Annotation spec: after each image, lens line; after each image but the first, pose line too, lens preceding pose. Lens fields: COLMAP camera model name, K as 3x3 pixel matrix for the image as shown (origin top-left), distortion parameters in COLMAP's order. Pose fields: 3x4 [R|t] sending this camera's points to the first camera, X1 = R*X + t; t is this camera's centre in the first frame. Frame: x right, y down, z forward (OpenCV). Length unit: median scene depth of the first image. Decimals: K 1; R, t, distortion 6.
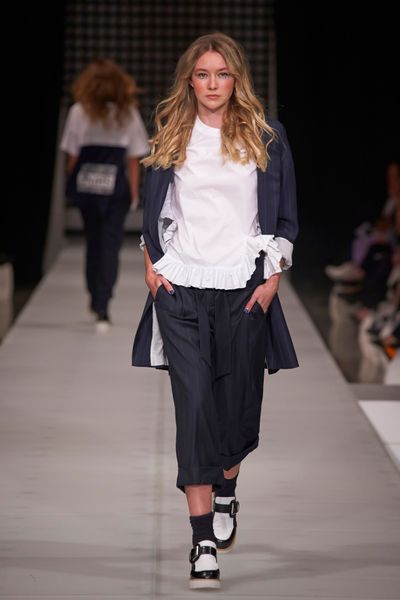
lens RADIAL K [[3831.6, 0, 199.9], [0, 3831.6, 300.1], [0, 0, 1]] dist [-0.606371, 0.000000]
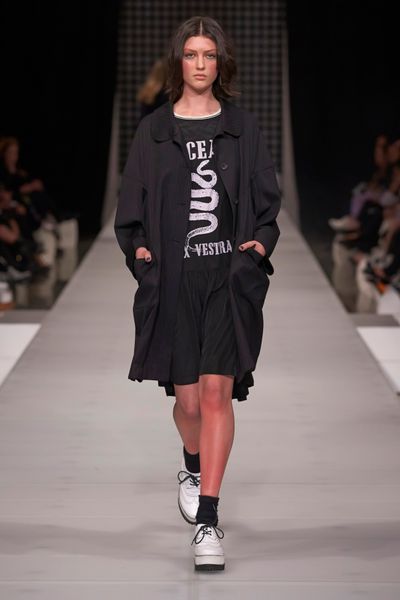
lens RADIAL K [[2378.3, 0, 197.9], [0, 2378.3, 300.8], [0, 0, 1]] dist [-0.537477, 0.000000]
pose [[0.999747, -0.006151, -0.021630, 0.006811], [0.006956, 0.999278, 0.037353, -0.011361], [0.021385, -0.037494, 0.999068, 0.229695]]
